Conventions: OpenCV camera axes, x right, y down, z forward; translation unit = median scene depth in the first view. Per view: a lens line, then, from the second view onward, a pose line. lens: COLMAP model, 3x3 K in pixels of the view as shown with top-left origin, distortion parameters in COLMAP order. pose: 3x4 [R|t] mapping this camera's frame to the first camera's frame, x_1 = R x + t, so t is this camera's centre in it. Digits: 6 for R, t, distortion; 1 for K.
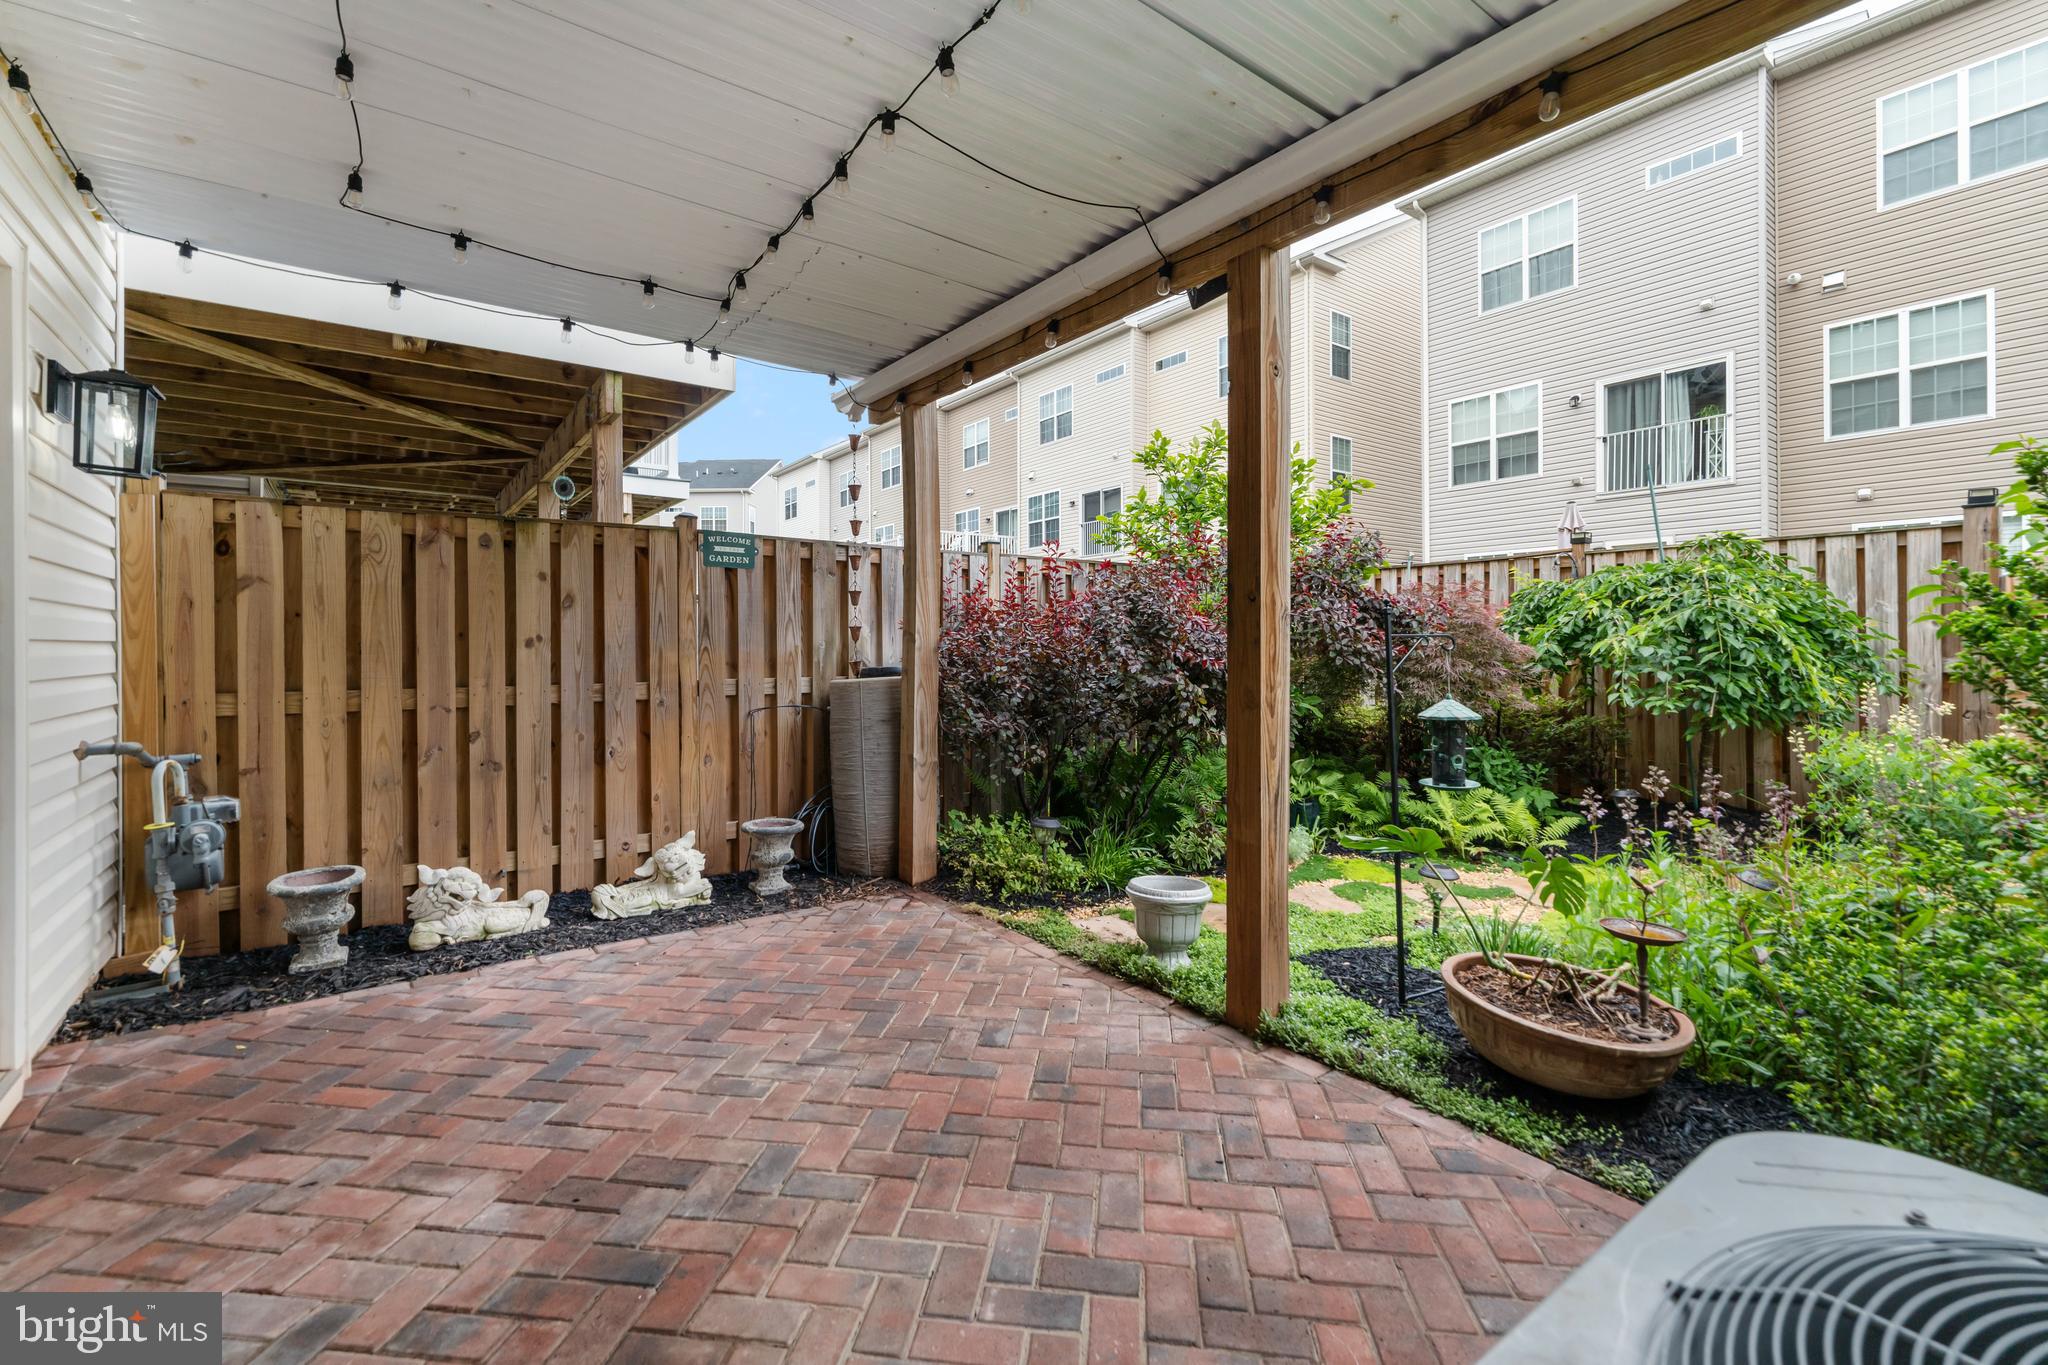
lens RADIAL K [[875.4, 0, 1000.0], [0, 875.4, 648.2], [0, 0, 1]] dist [-0.008092, 0.000776]
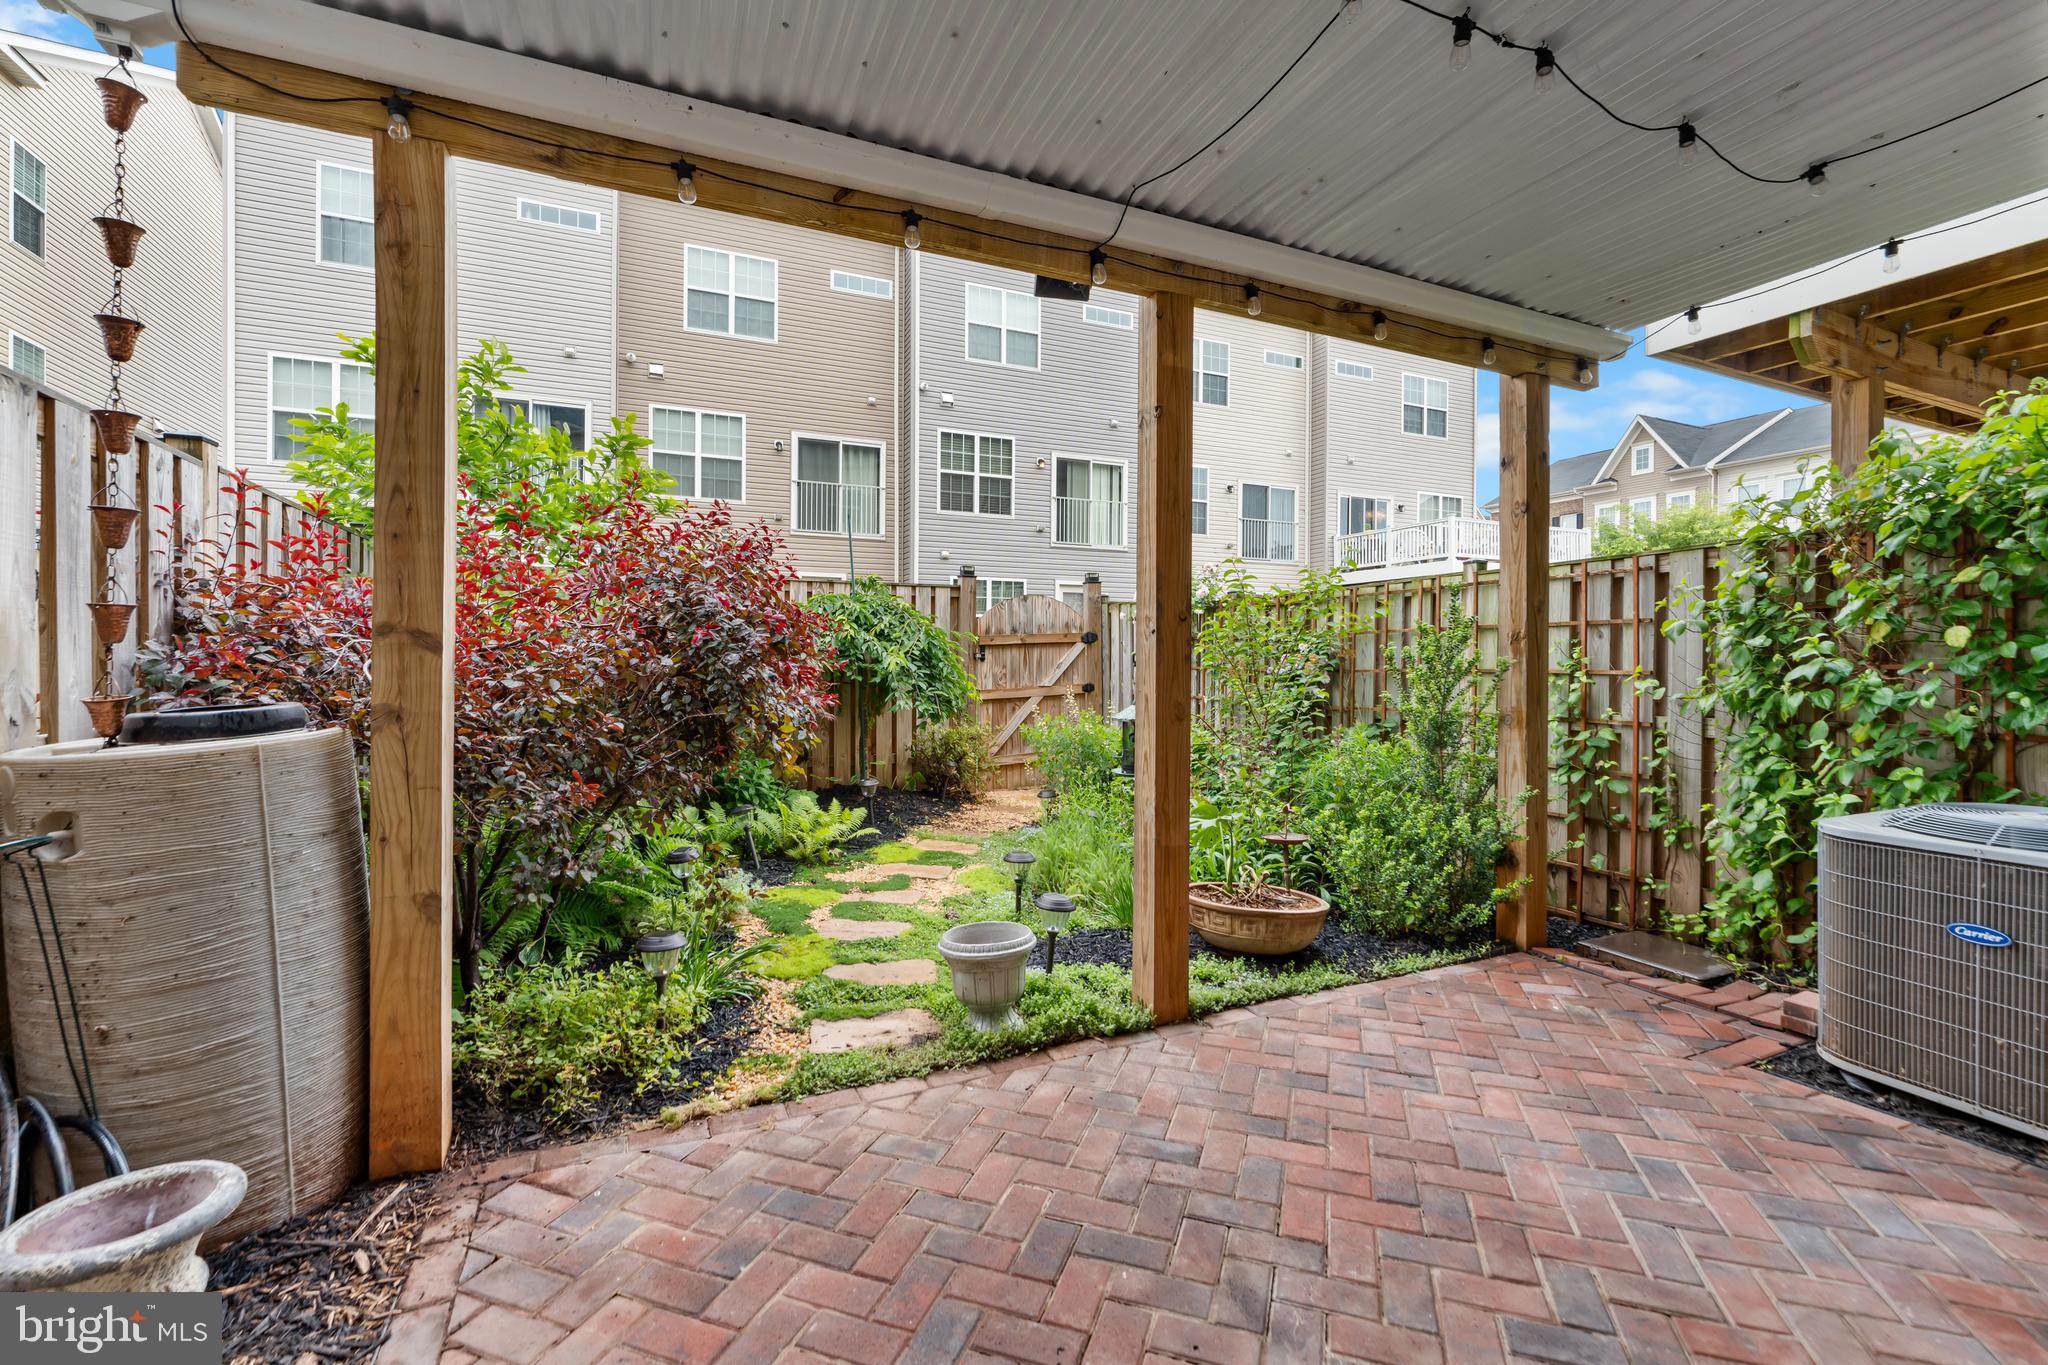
lens RADIAL K [[875.4, 0, 1042.5], [0, 875.4, 668.0], [0, 0, 1]] dist [-0.008092, 0.000776]
pose [[0.188150, -0.005075, 0.982127, -0.545955], [-0.001018, 0.999985, 0.005363, -0.000566], [-0.982140, -0.002009, 0.188142, 0.654504]]
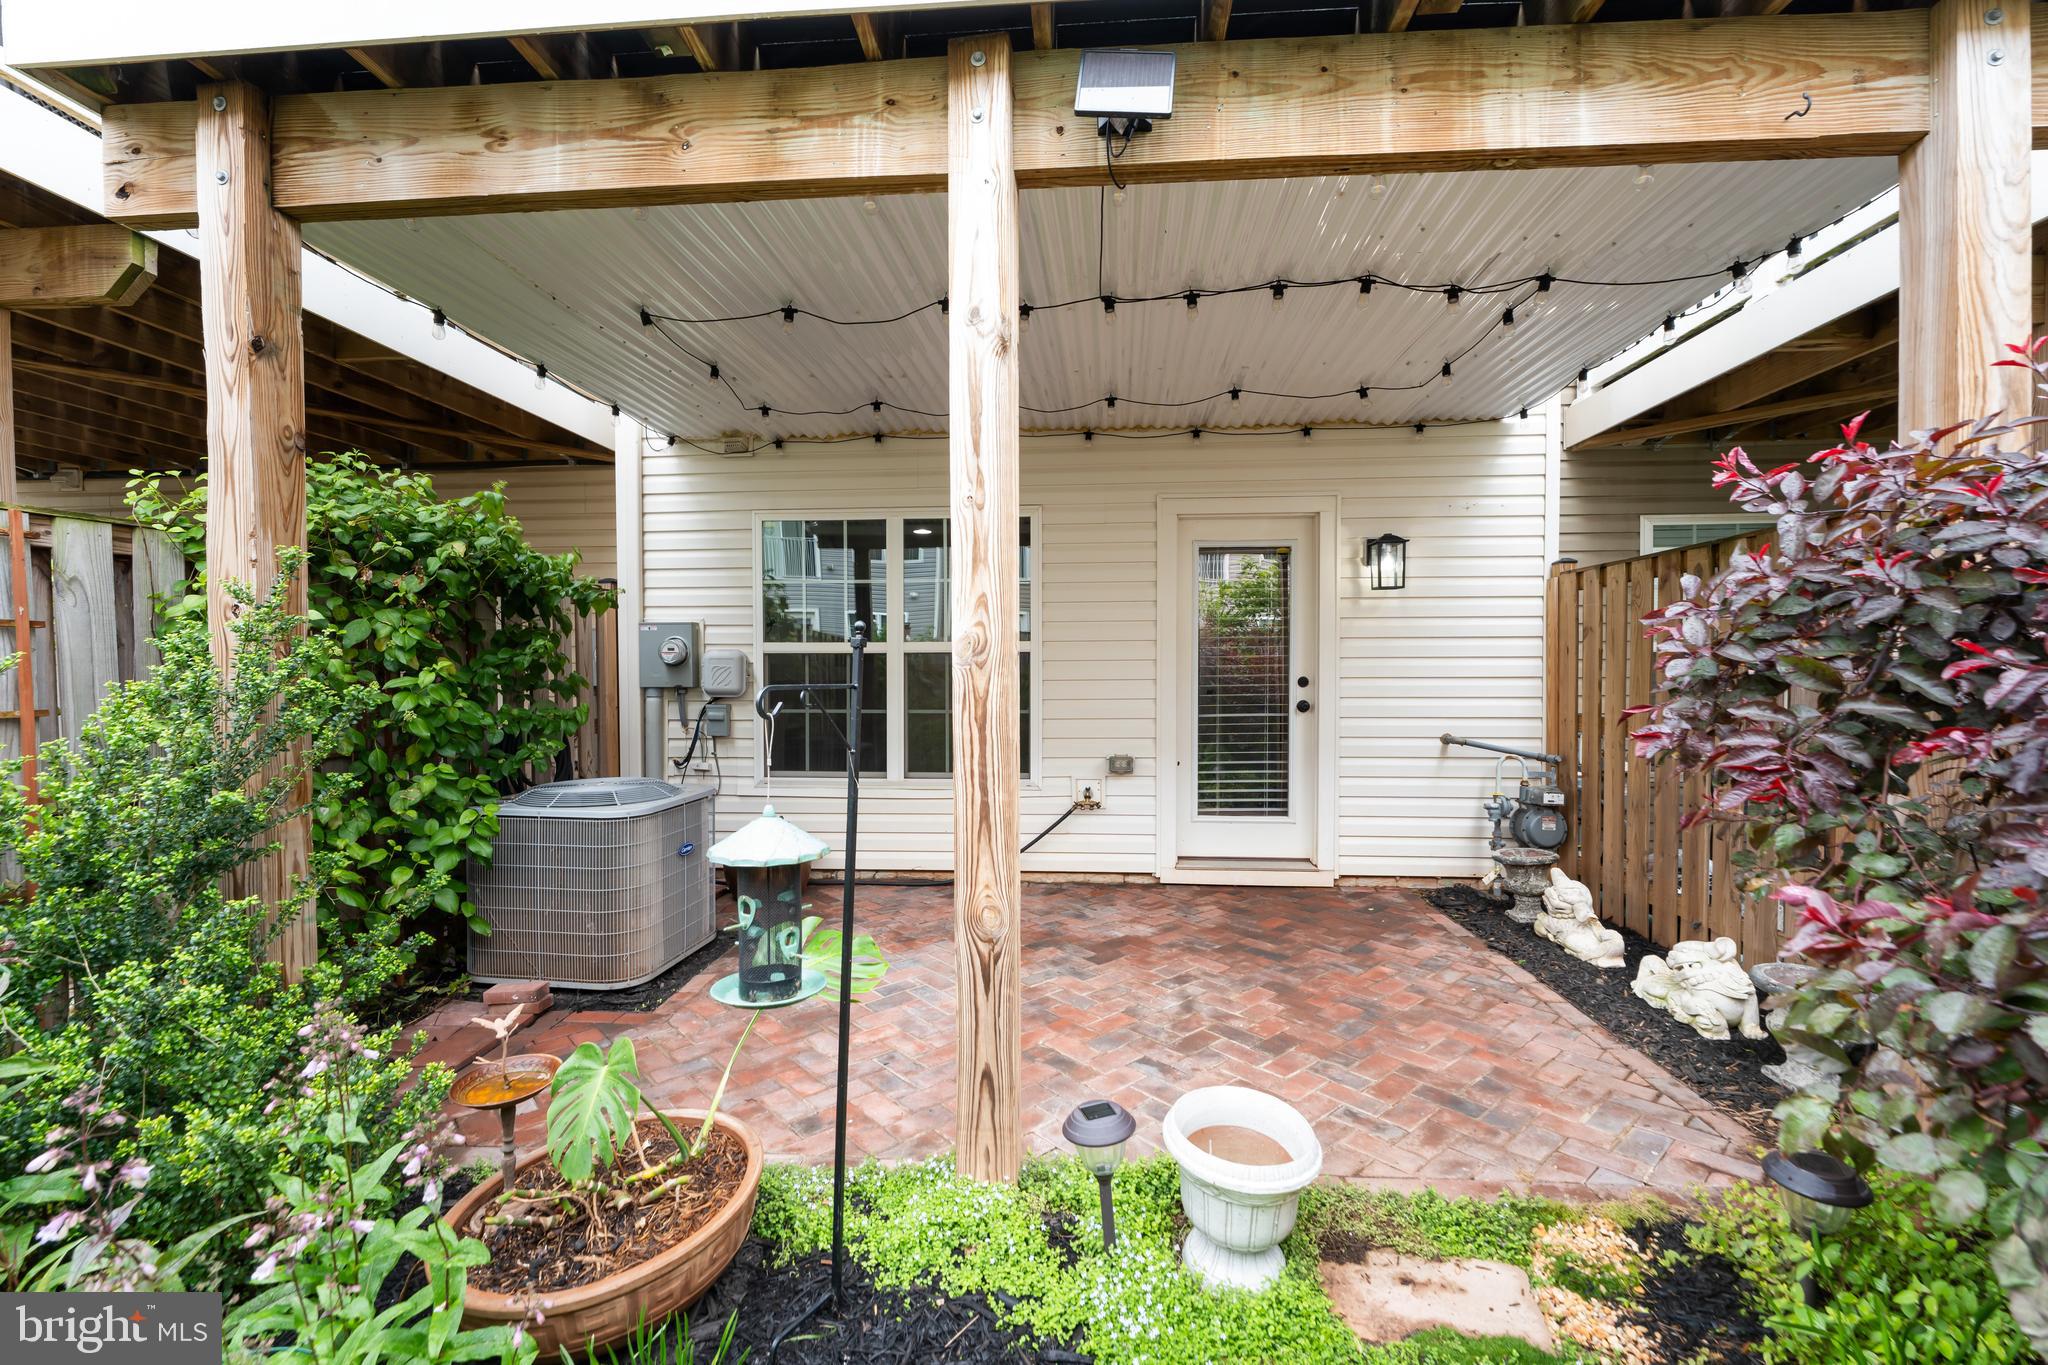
lens RADIAL K [[875.4, 0, 1033.6], [0, 875.4, 682.0], [0, 0, 1]] dist [-0.008092, 0.000776]
pose [[-0.641168, 0.025449, -0.766978, 0.600258], [0.010346, 0.999646, 0.024520, -0.033471], [0.767331, 0.007786, -0.641204, 1.056393]]
